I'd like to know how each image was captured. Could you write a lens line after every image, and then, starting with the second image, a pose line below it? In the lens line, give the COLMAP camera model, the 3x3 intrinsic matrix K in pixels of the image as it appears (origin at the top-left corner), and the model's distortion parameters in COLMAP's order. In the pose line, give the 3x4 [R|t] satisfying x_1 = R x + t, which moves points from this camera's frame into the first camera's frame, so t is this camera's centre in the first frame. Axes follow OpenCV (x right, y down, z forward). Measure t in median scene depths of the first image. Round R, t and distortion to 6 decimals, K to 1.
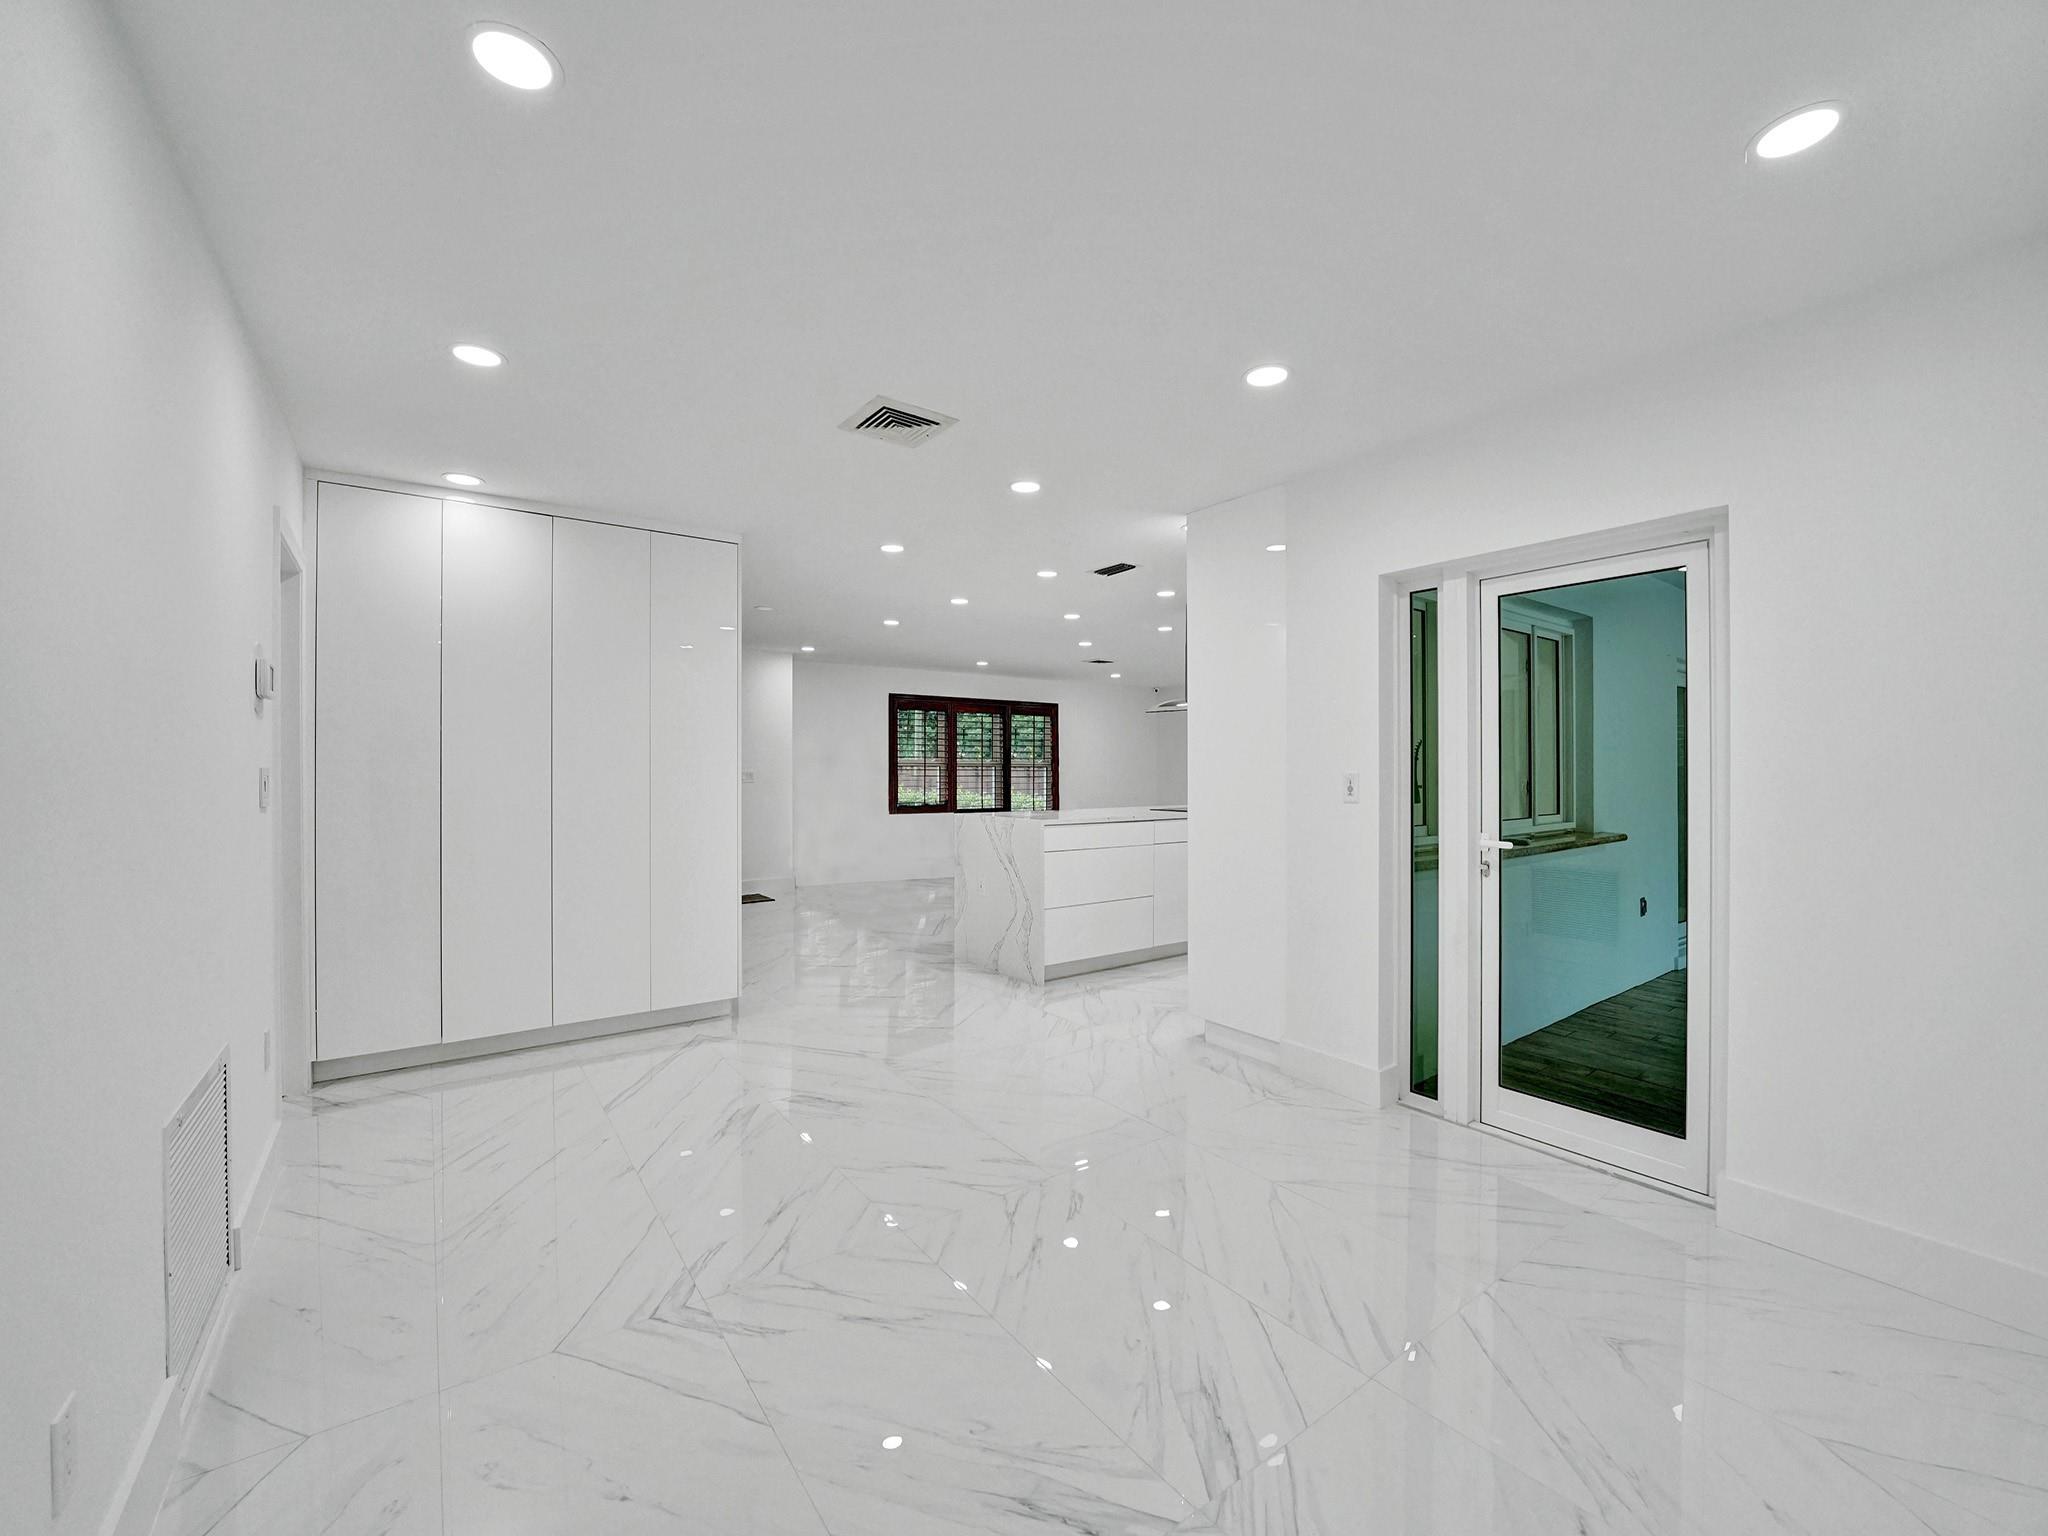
lens RADIAL K [[841.7, 0, 1022.1], [0, 841.7, 761.7], [0, 0, 1]] dist [-0.027739, 0.003387]
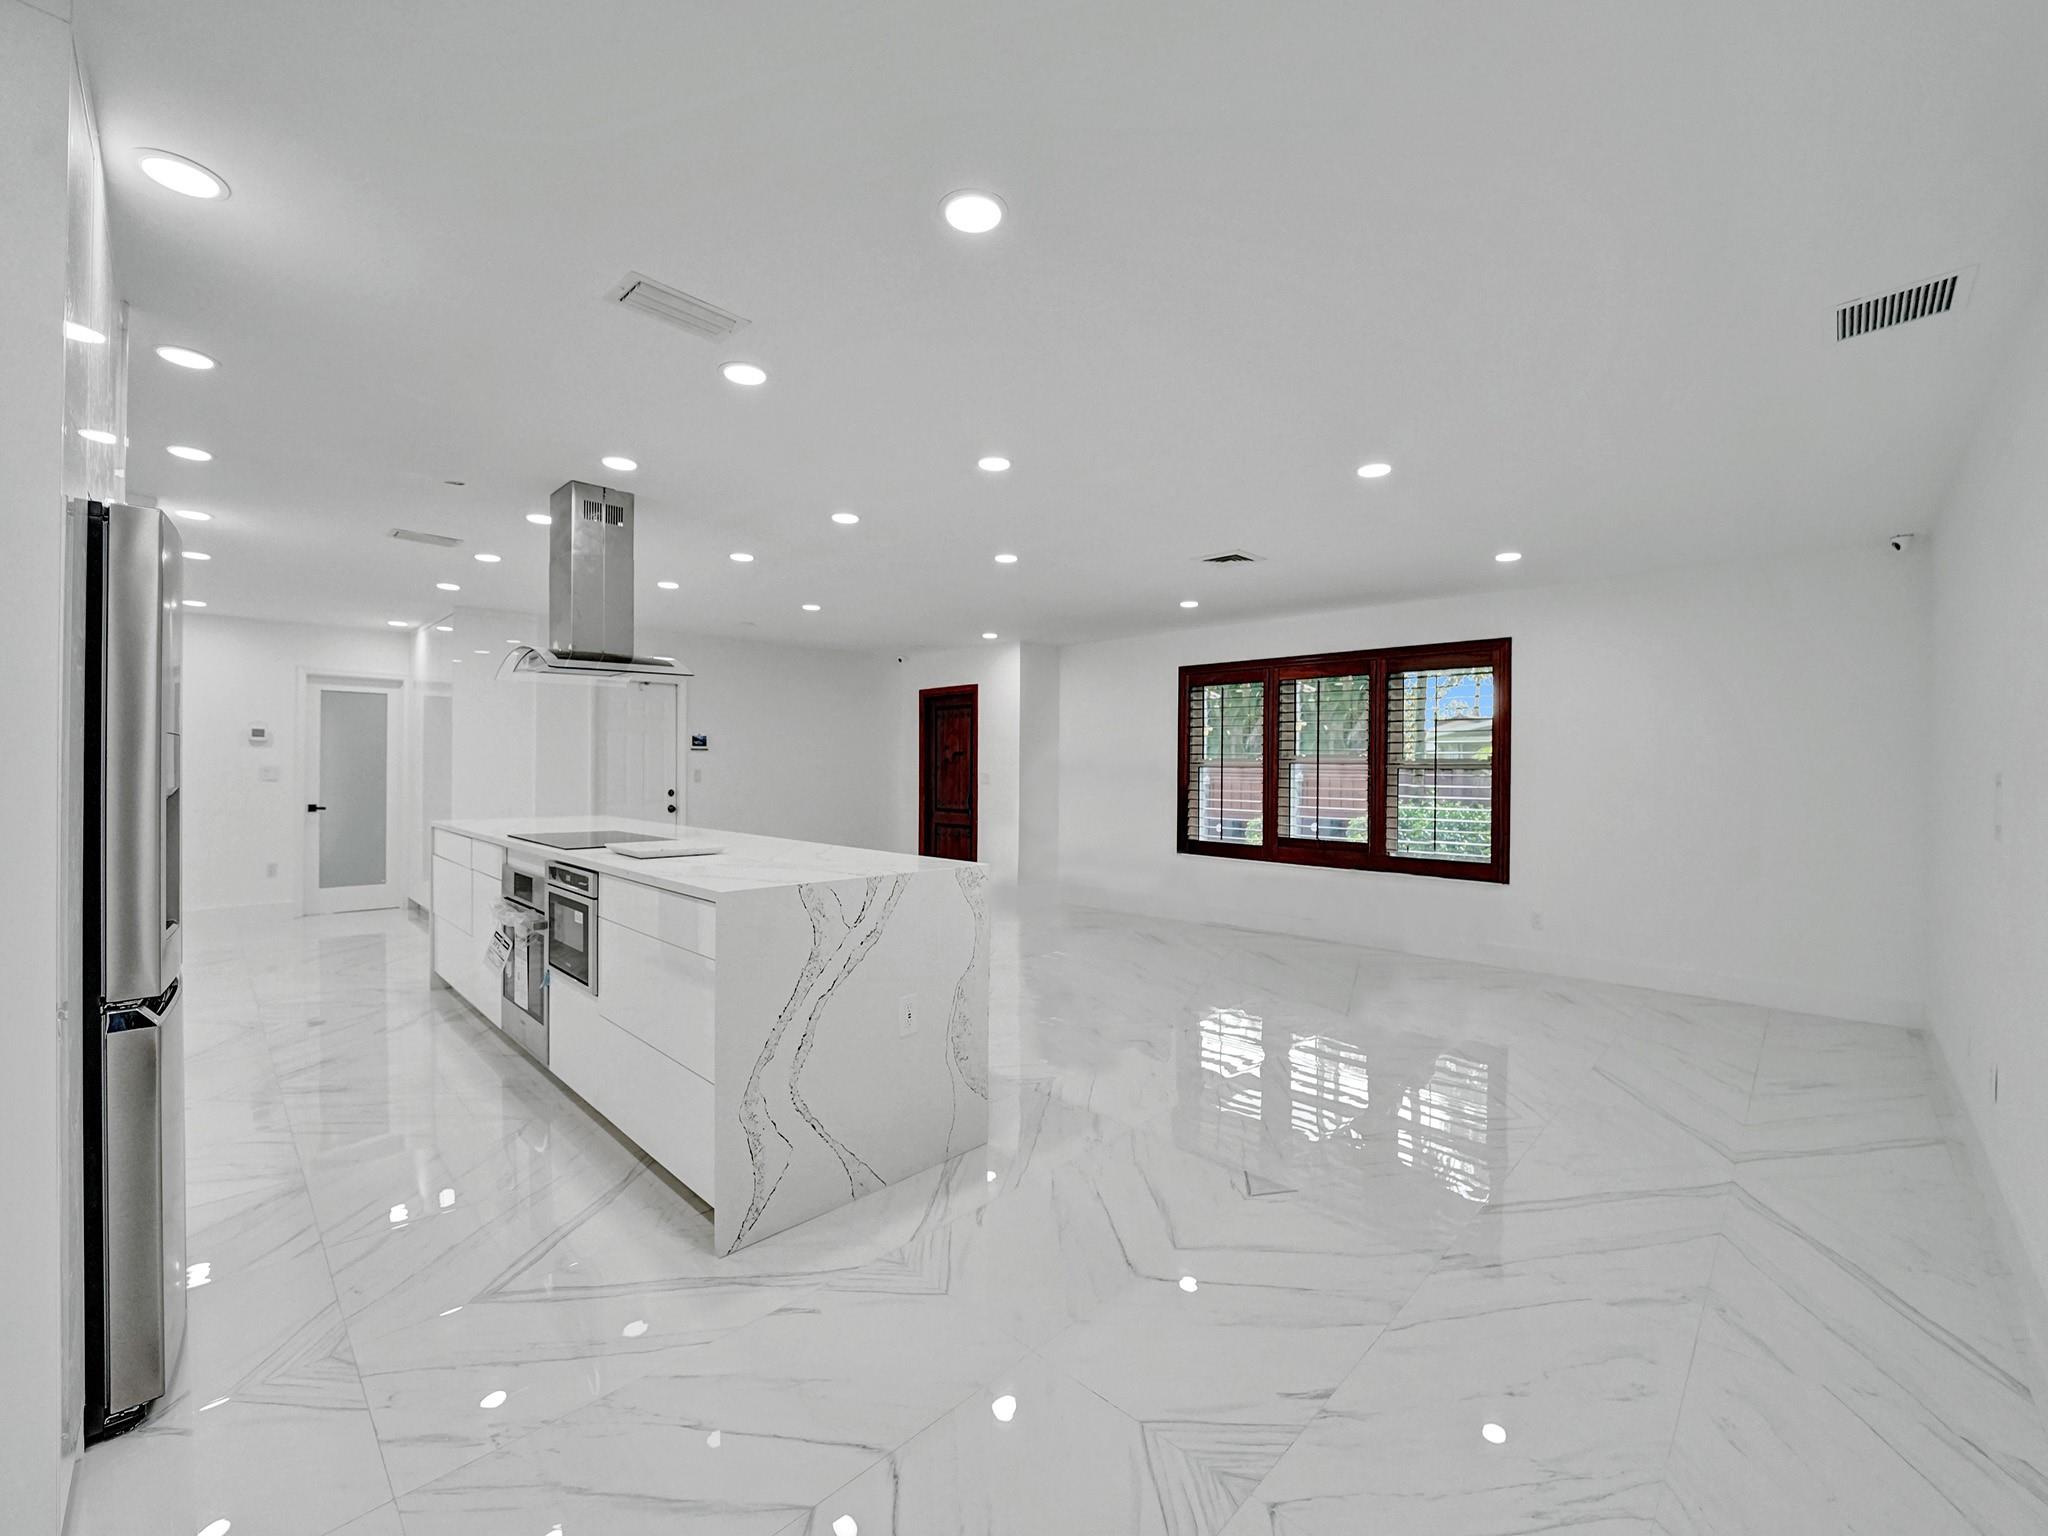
lens RADIAL K [[841.7, 0, 1012.0], [0, 841.7, 768.4], [0, 0, 1]] dist [-0.027739, 0.003387]
pose [[0.164604, 0.003365, -0.986354, 0.781931], [0.000315, 0.999994, 0.003464, 0.003505], [0.986360, -0.000881, 0.164602, 1.088415]]
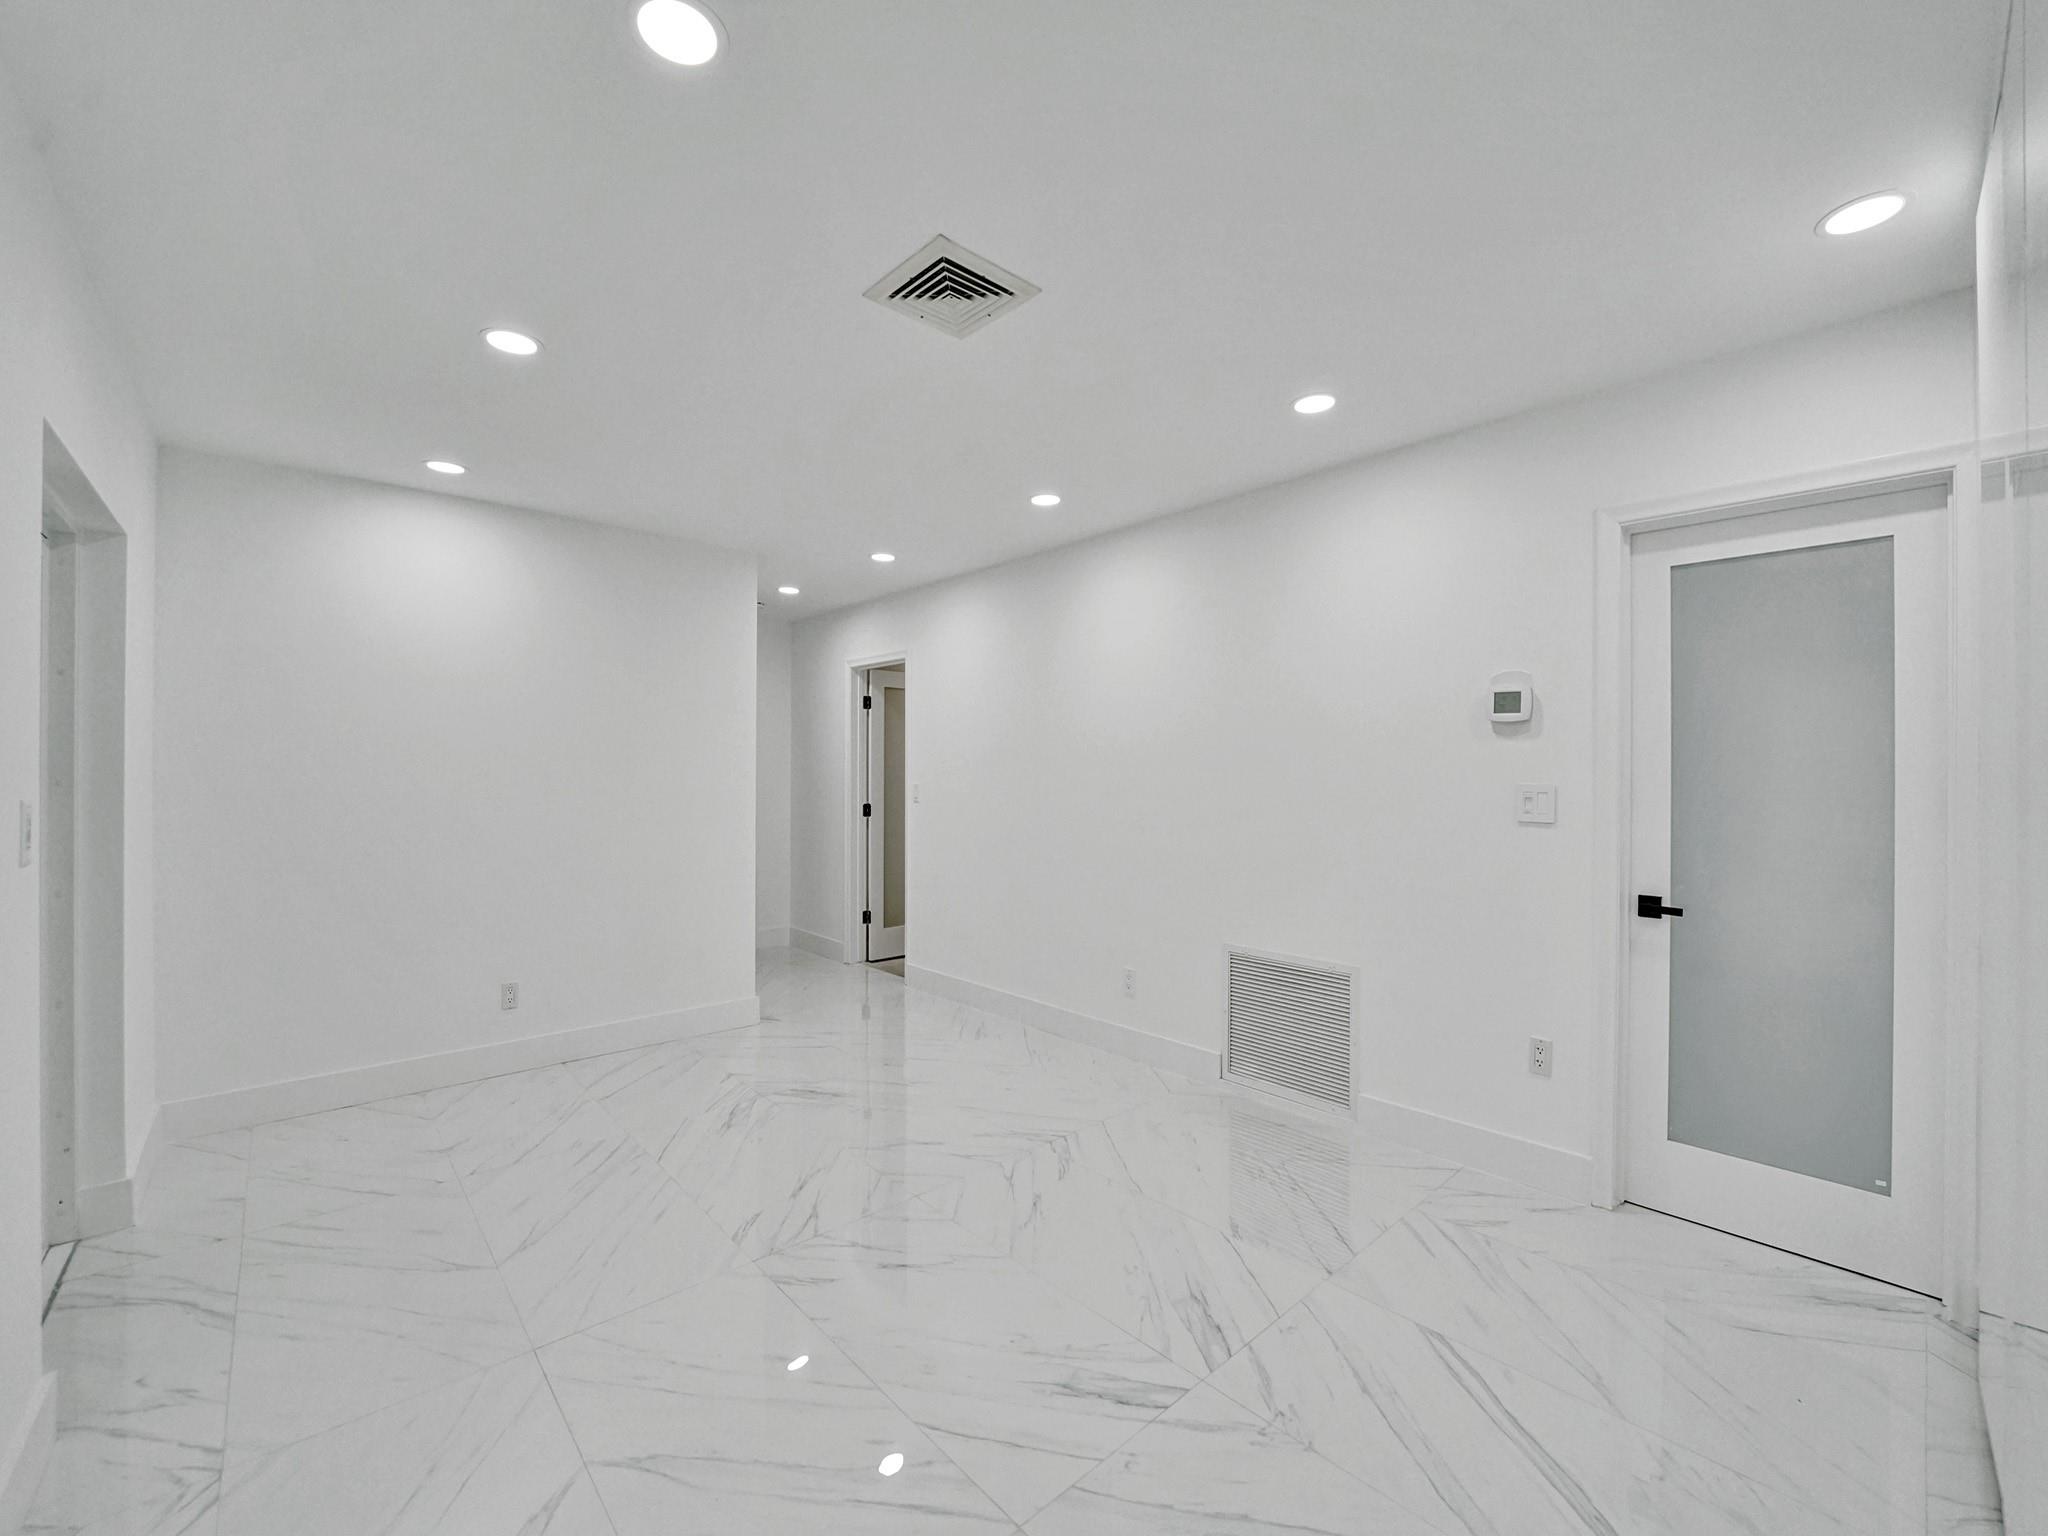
lens RADIAL K [[841.7, 0, 1022.4], [0, 841.7, 781.2], [0, 0, 1]] dist [-0.027739, 0.003387]
pose [[-0.994201, 0.001203, -0.107534, -0.056660], [0.000973, 0.999997, 0.002191, -0.000759], [0.107536, 0.002074, -0.994199, 0.725057]]
